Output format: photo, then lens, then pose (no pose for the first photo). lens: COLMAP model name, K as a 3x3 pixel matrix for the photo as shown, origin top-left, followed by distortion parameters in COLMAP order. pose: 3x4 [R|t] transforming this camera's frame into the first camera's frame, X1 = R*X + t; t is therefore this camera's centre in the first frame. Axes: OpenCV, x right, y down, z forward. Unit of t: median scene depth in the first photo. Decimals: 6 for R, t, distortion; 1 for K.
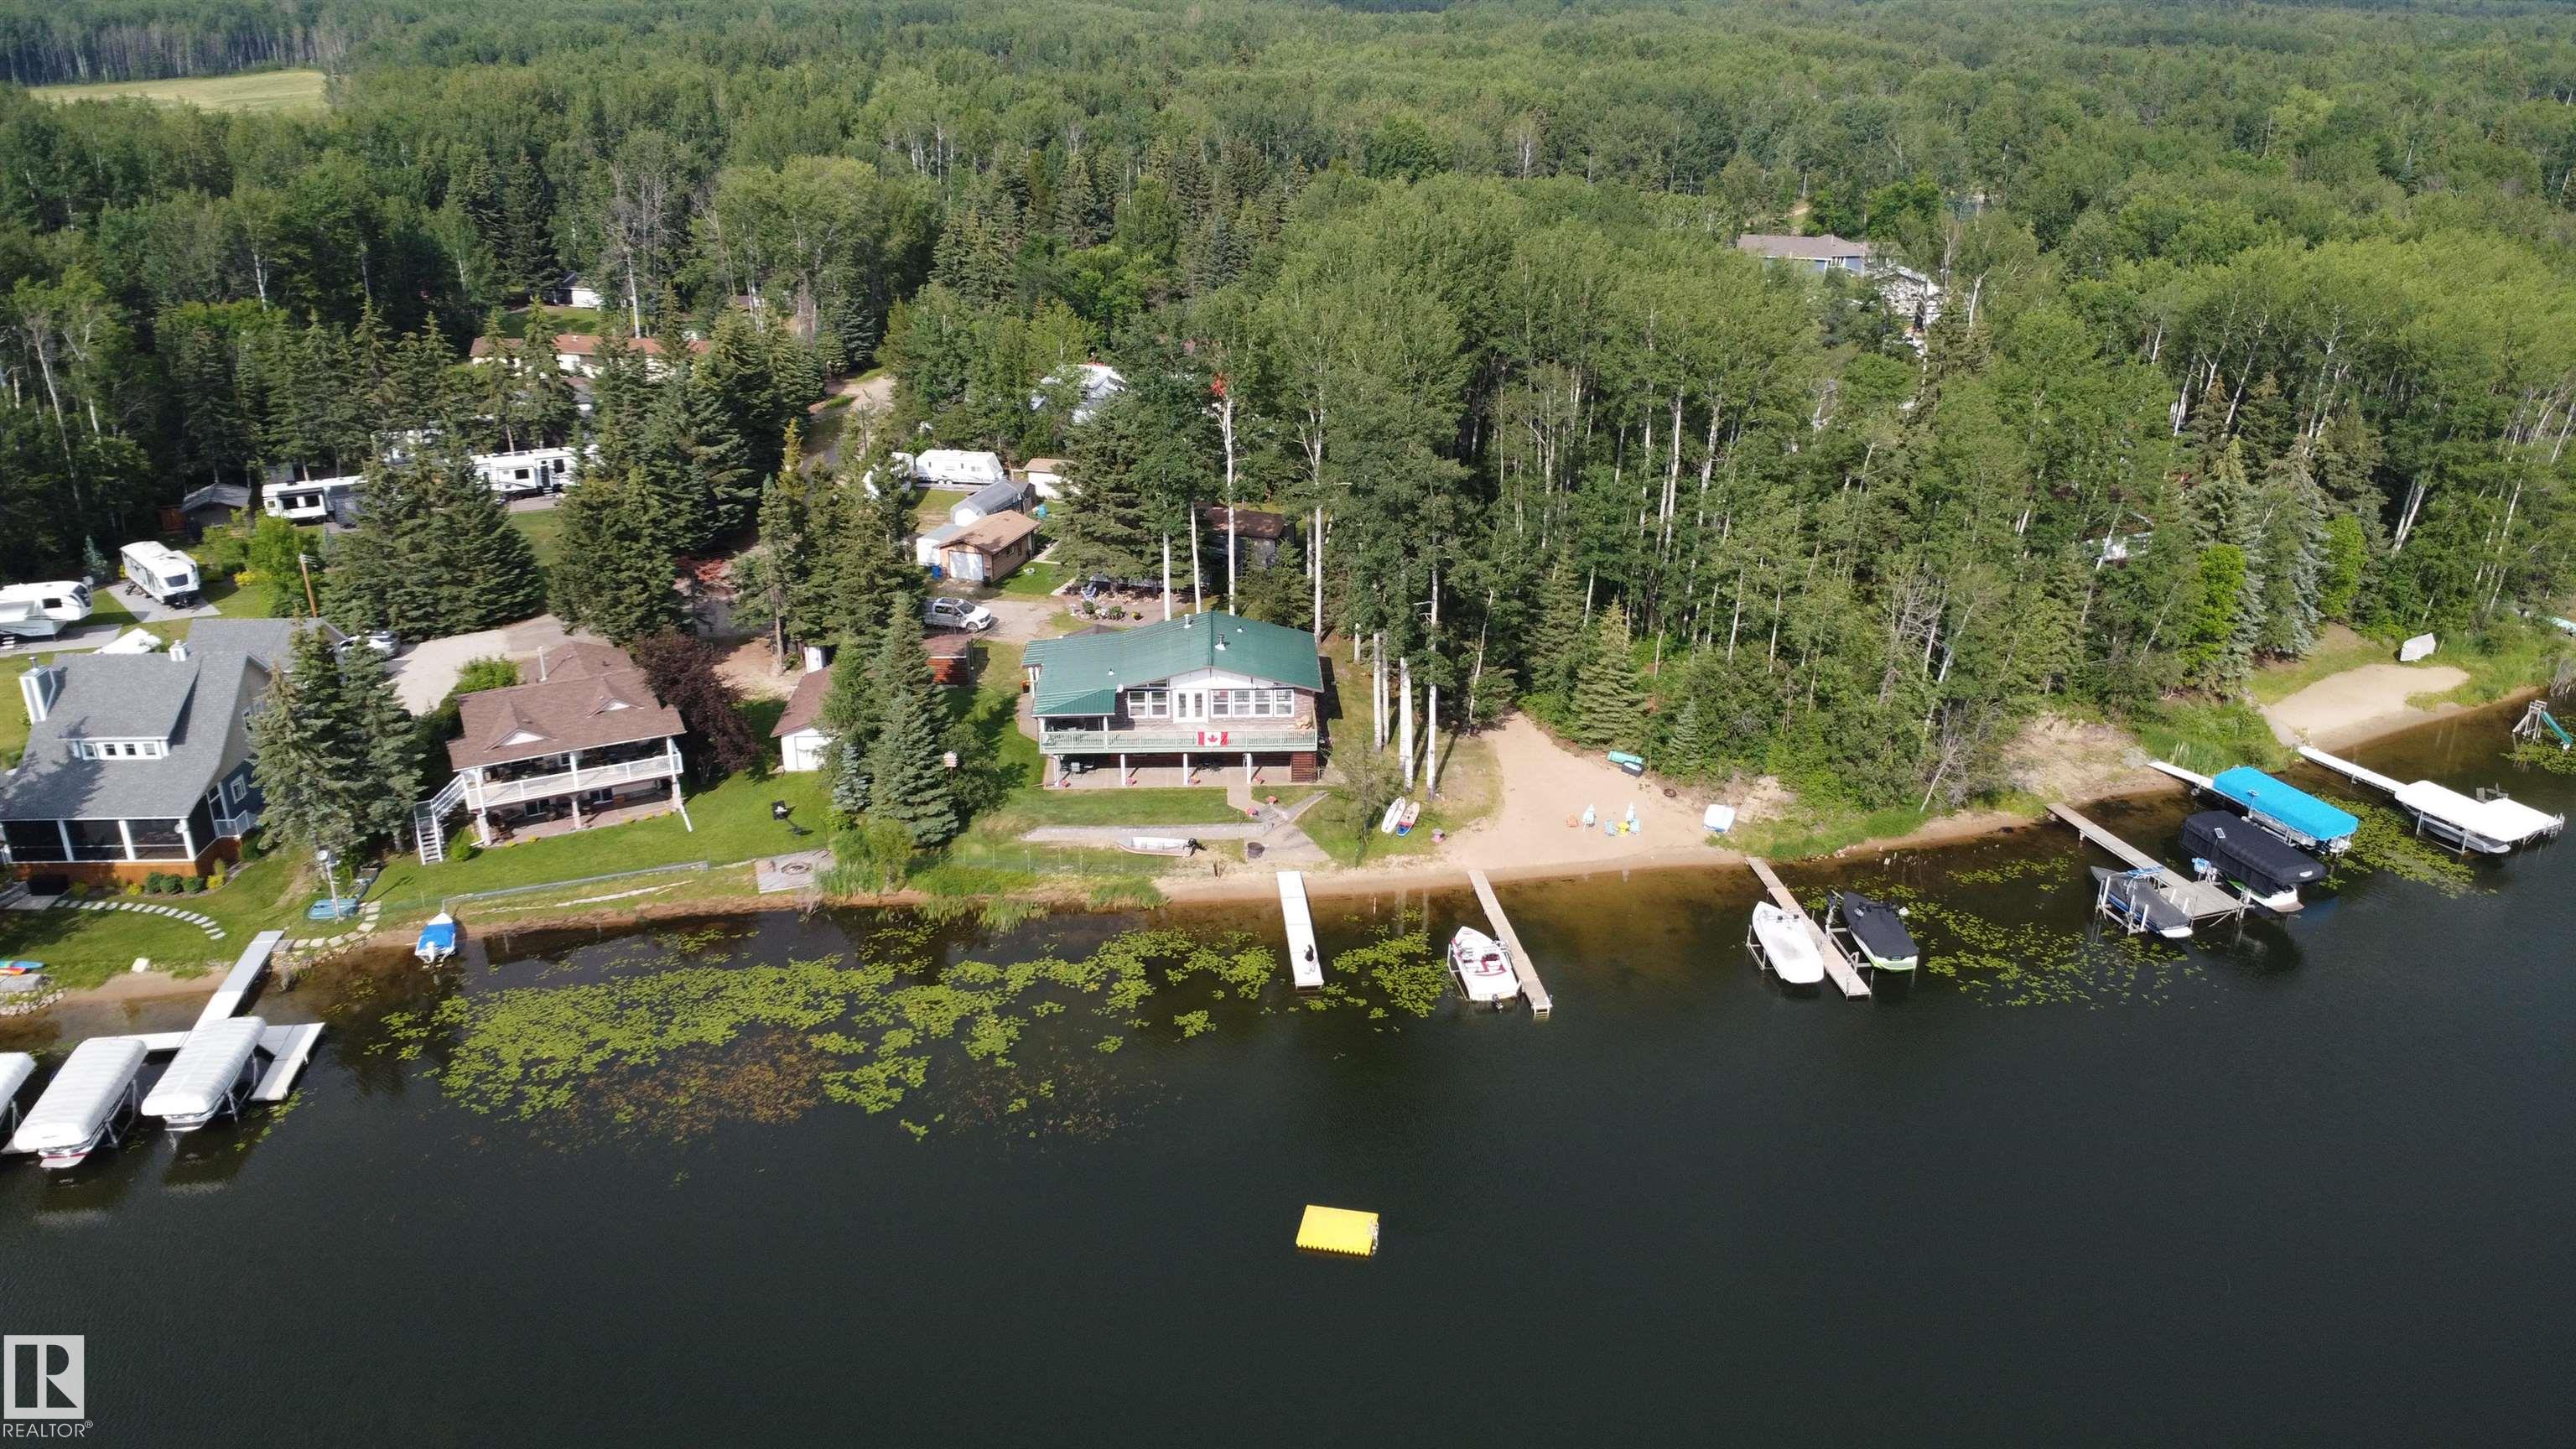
lens RADIAL K [[1869.5, 0, 1293.4], [0, 1869.5, 707.5], [0, 0, 1]] dist [-0.026157, -0.017963]
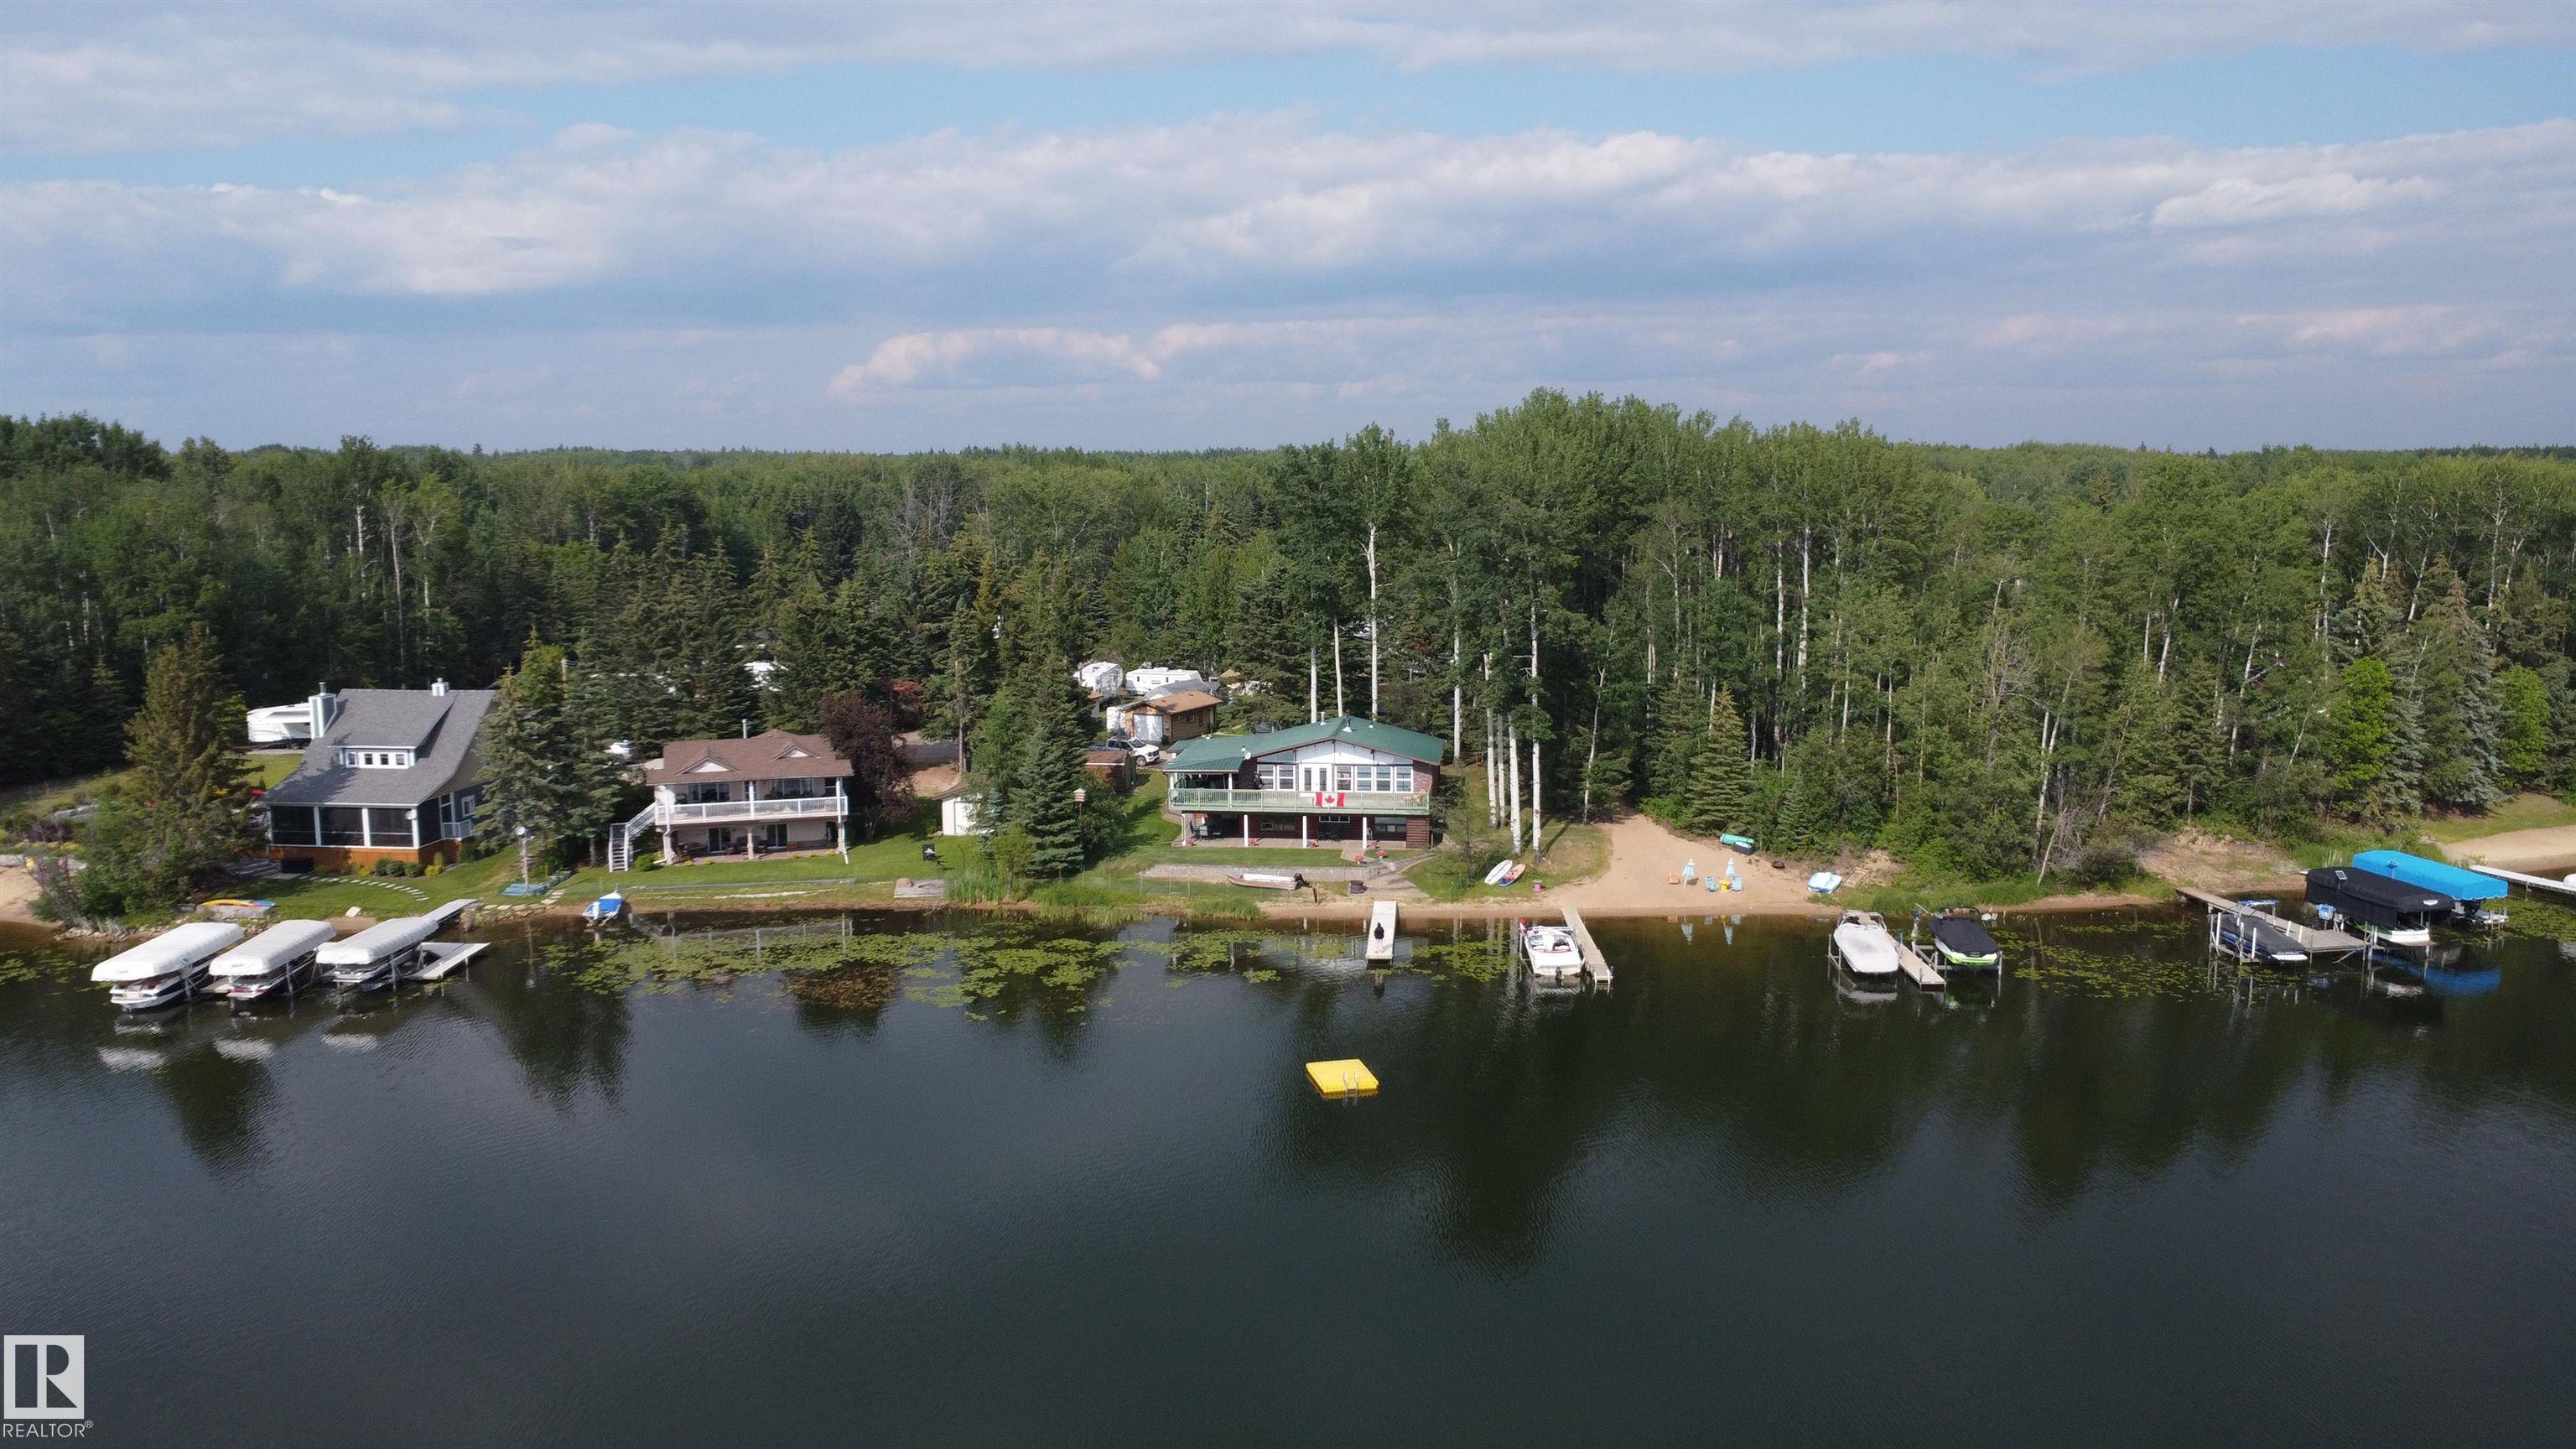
lens RADIAL K [[1869.5, 0, 1293.4], [0, 1869.5, 707.5], [0, 0, 1]] dist [-0.026157, -0.017963]
pose [[0.986313, 0.011067, -0.164510, 0.111760], [-0.052795, 0.966410, -0.251523, 0.237501], [0.156201, 0.256765, 0.953768, -0.022768]]
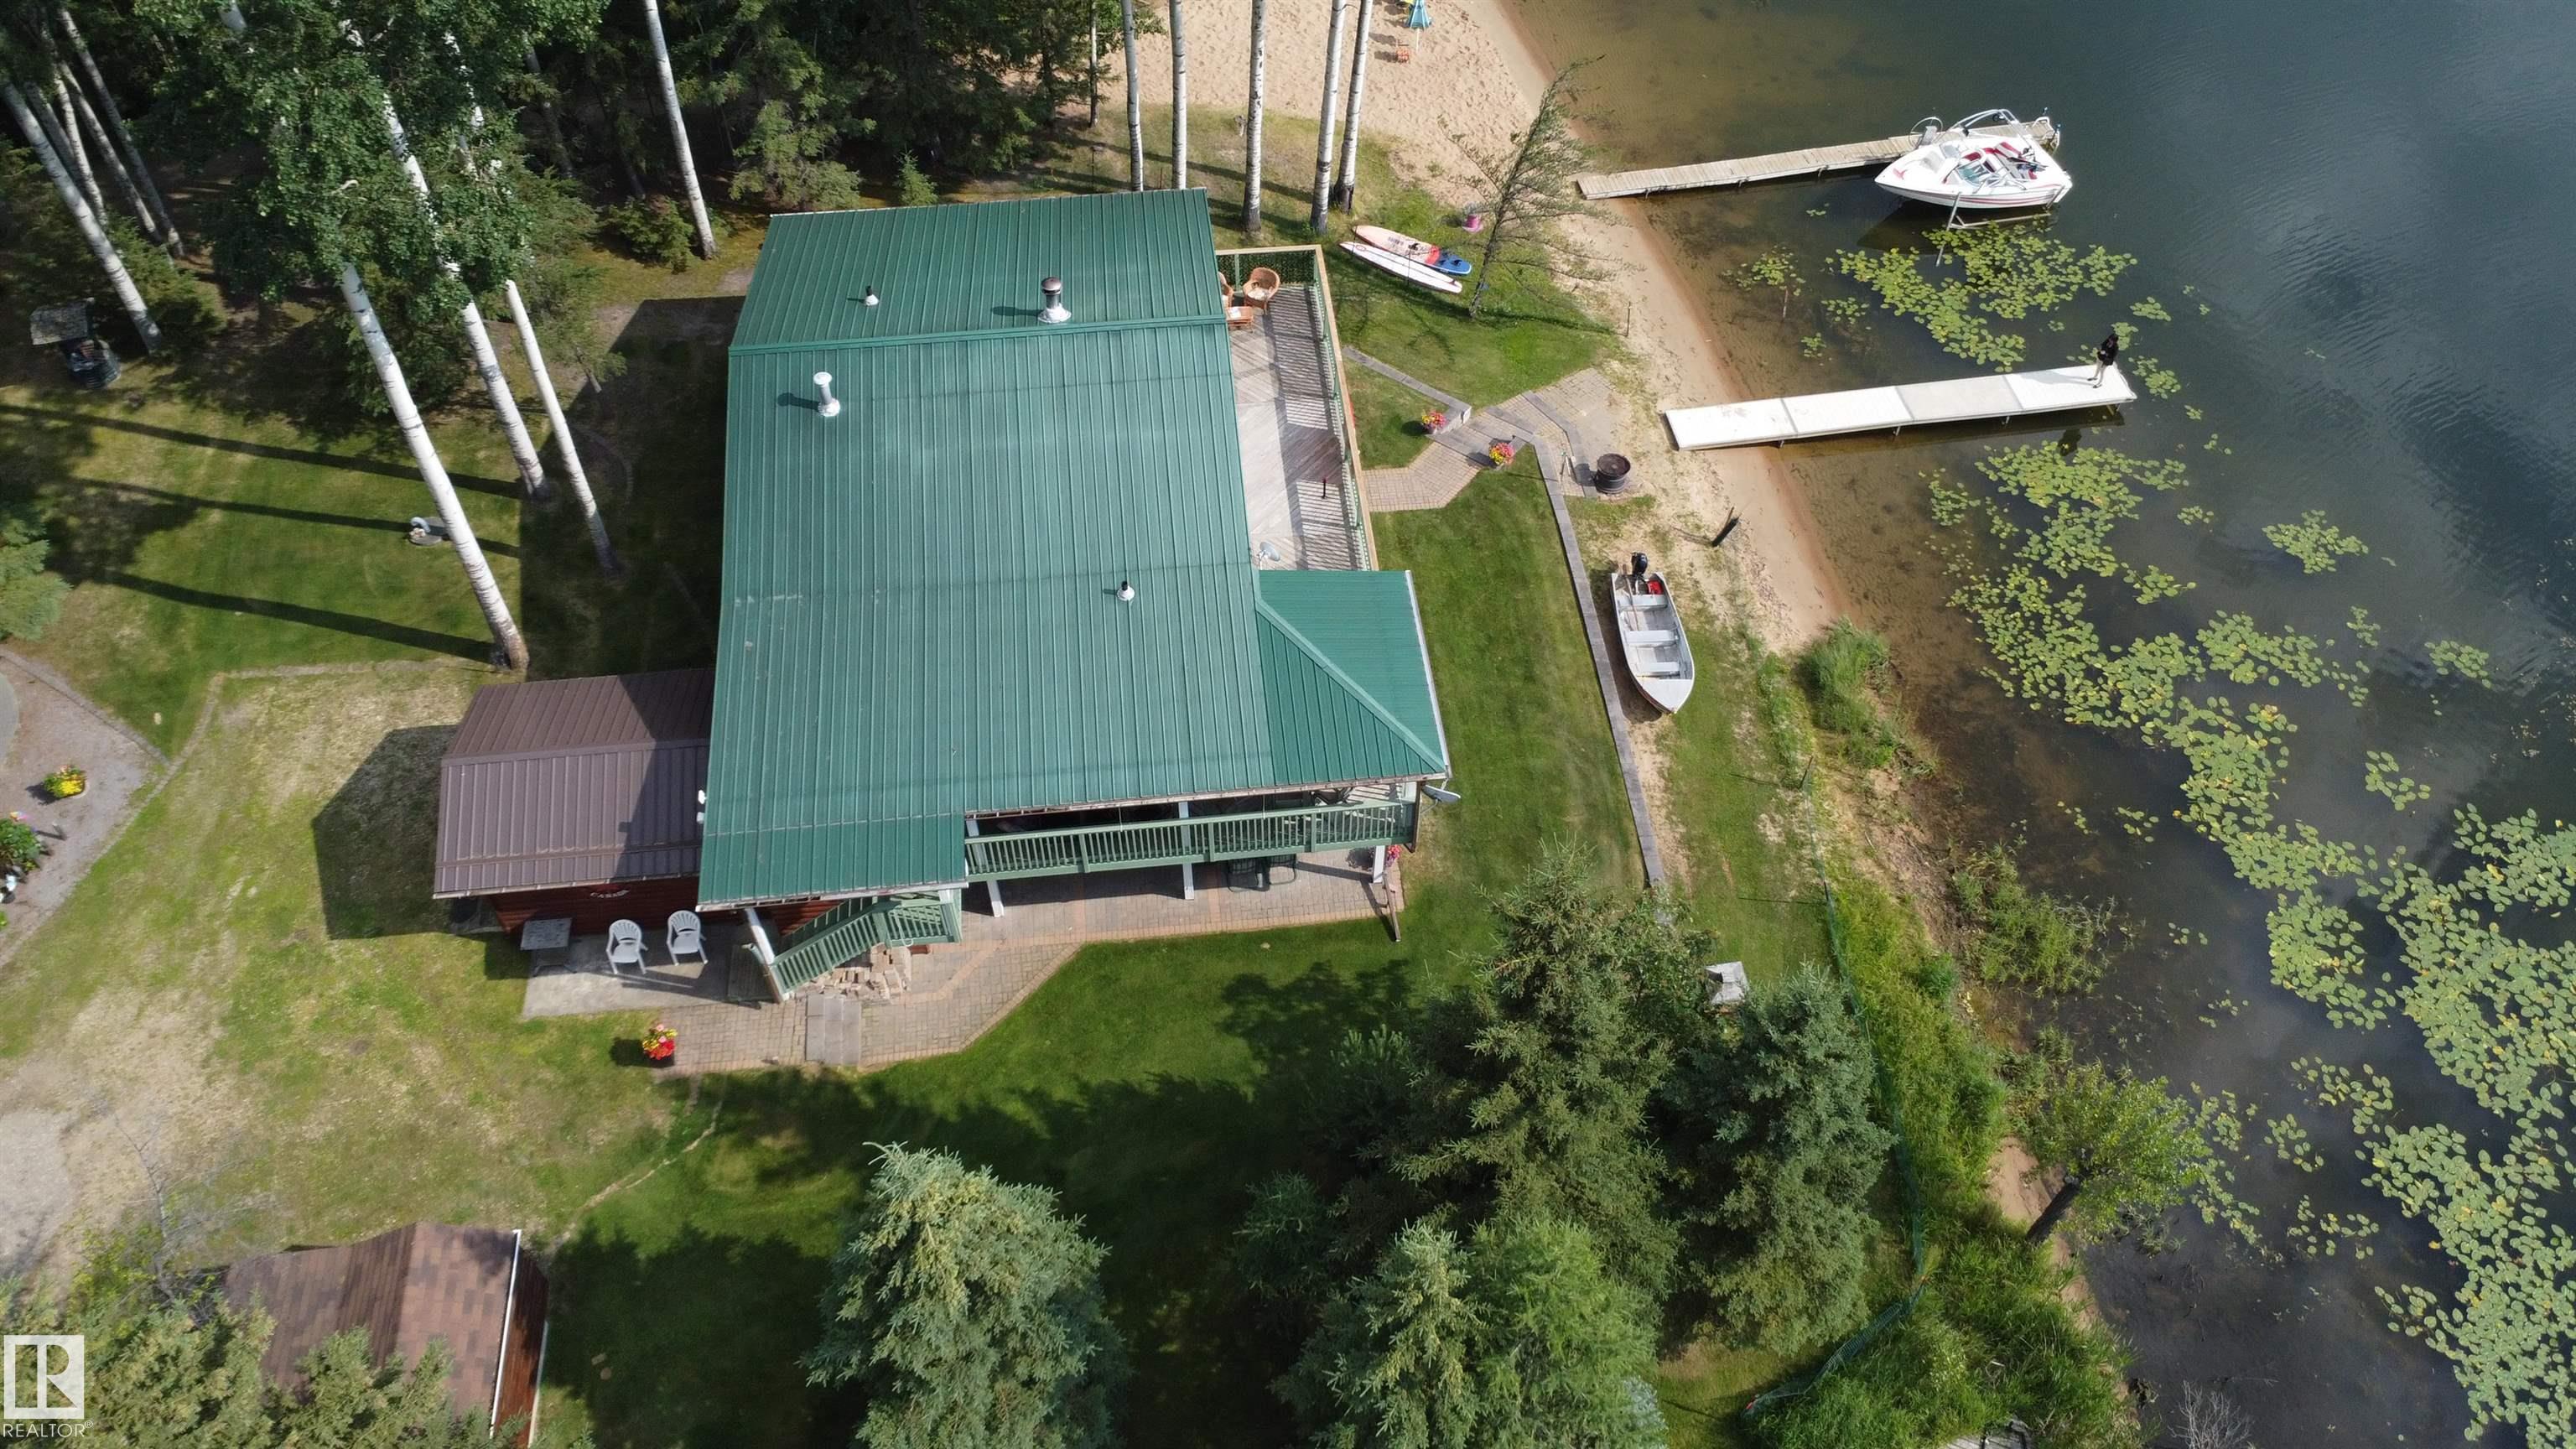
lens RADIAL K [[1869.5, 0, 1293.4], [0, 1869.5, 707.5], [0, 0, 1]] dist [-0.026157, -0.017963]
pose [[-0.062308, -0.779876, 0.622825, -0.319075], [0.376721, 0.559499, 0.738269, -0.234010], [-0.924229, 0.280632, 0.258934, 0.949017]]
